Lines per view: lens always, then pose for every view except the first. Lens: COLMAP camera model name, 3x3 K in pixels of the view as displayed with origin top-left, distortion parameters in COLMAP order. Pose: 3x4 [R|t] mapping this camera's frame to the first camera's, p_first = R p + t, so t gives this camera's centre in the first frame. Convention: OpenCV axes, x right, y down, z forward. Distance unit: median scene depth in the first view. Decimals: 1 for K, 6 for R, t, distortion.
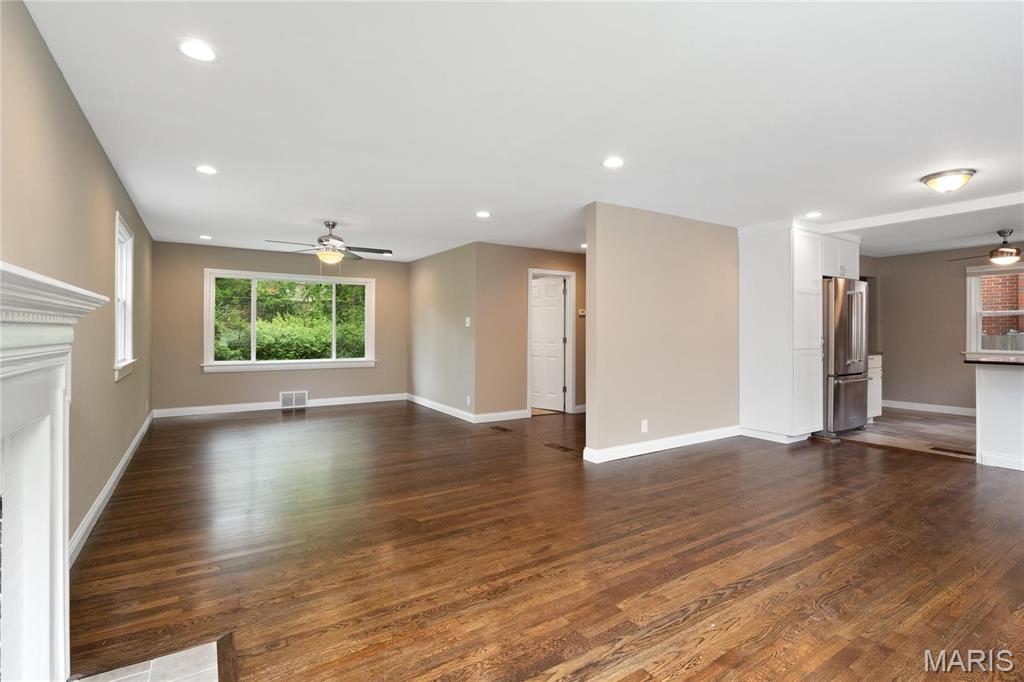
lens RADIAL K [[487.9, 0, 497.4], [0, 487.9, 335.5], [0, 0, 1]] dist [-0.023425, -0.000122]
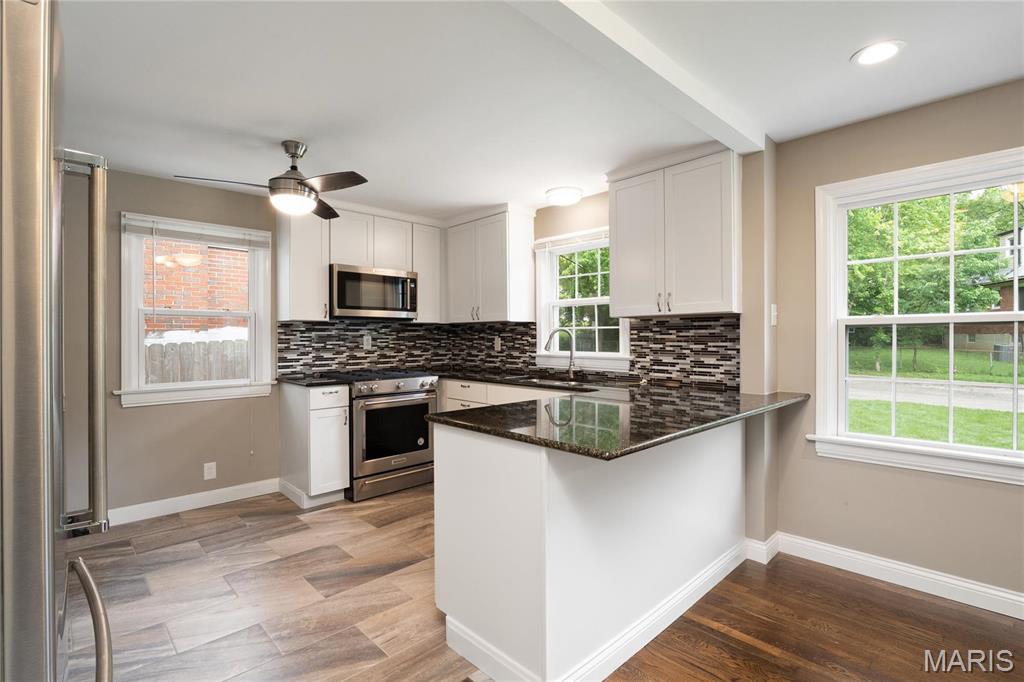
lens RADIAL K [[479.5, 0, 511.8], [0, 479.5, 336.6], [0, 0, 1]] dist [-0.016404, -0.000201]
pose [[-0.215061, -0.006615, 0.976578, 0.417350], [0.014223, 0.999850, 0.009905, -0.018039], [-0.976497, 0.016020, -0.214935, 0.682658]]
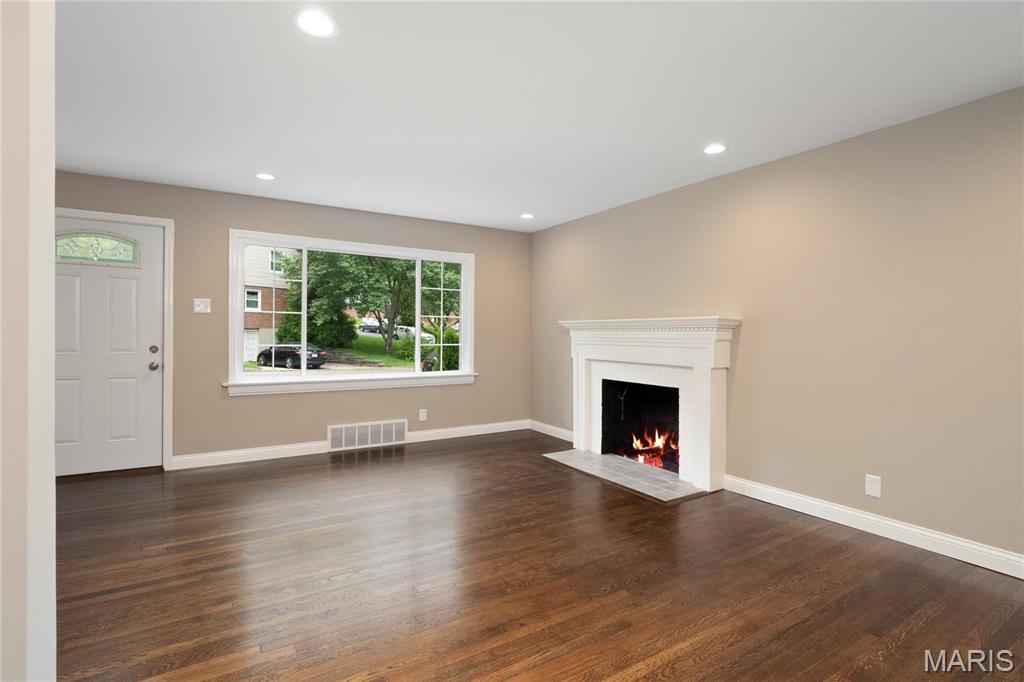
lens RADIAL K [[479.5, 0, 511.8], [0, 479.5, 336.6], [0, 0, 1]] dist [-0.016404, -0.000201]
pose [[-0.999912, -0.009568, -0.009169, 0.008255], [-0.009685, 0.999871, 0.012824, -0.002699], [0.009045, 0.012912, -0.999876, 0.746346]]
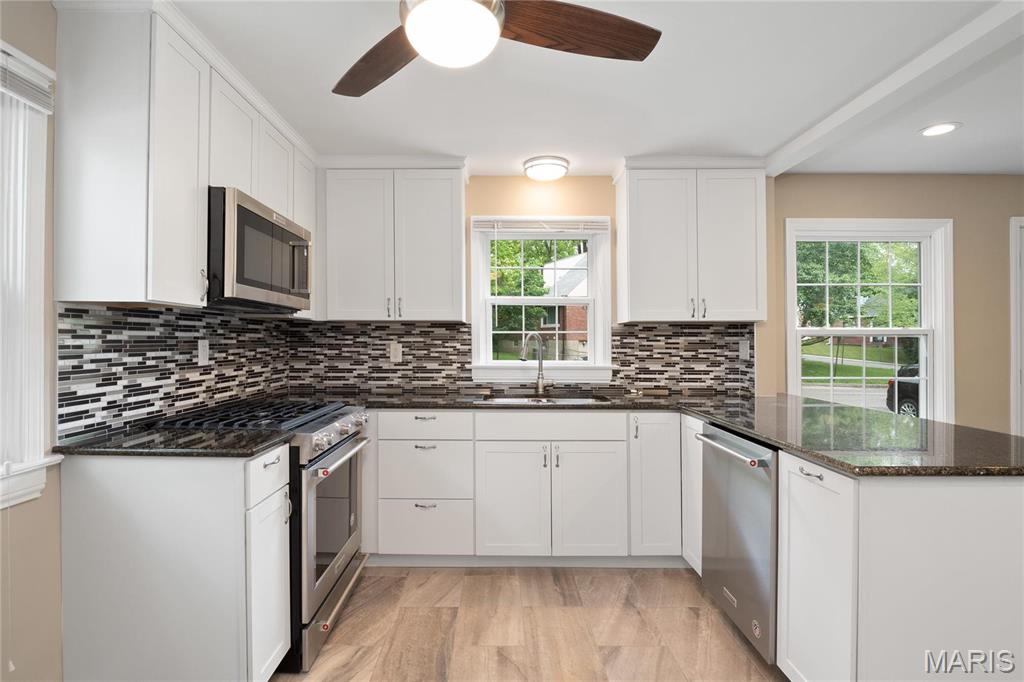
lens RADIAL K [[487.9, 0, 497.4], [0, 487.9, 335.5], [0, 0, 1]] dist [-0.023425, -0.000122]
pose [[-0.844108, -0.004173, 0.536156, 0.729739], [-0.002429, 0.999989, 0.003959, -0.020088], [-0.536167, 0.002039, -0.844109, 0.903409]]
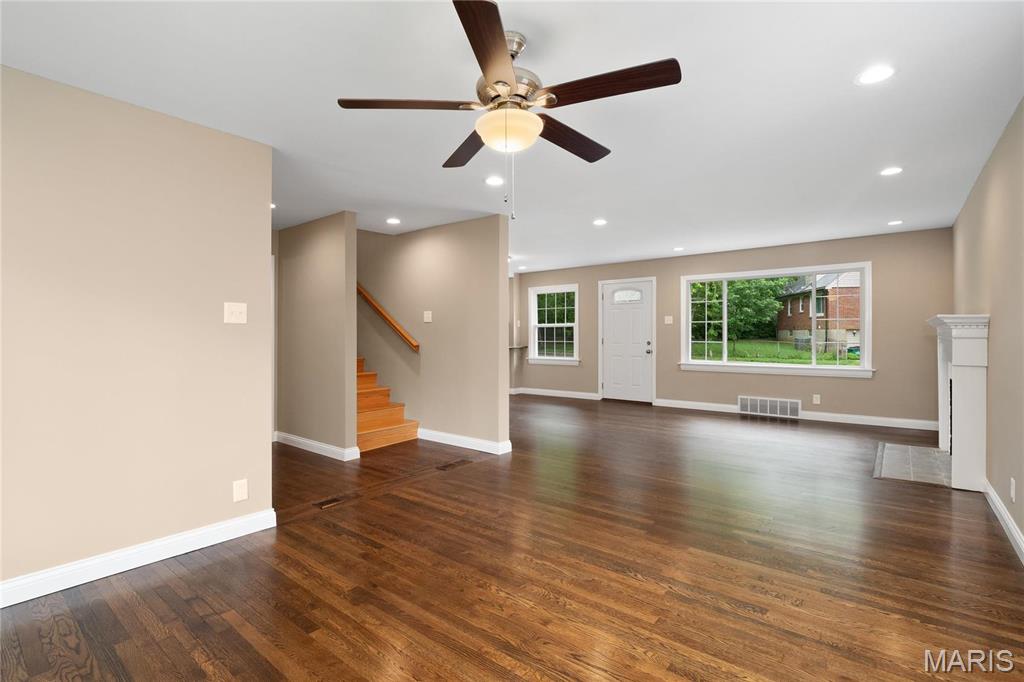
lens RADIAL K [[479.5, 0, 511.8], [0, 479.5, 336.6], [0, 0, 1]] dist [-0.016404, -0.000201]
pose [[-0.333062, -0.005906, 0.942886, -0.535223], [0.010529, 0.999895, 0.009982, -0.006116], [-0.942846, 0.013253, -0.332965, 0.859917]]
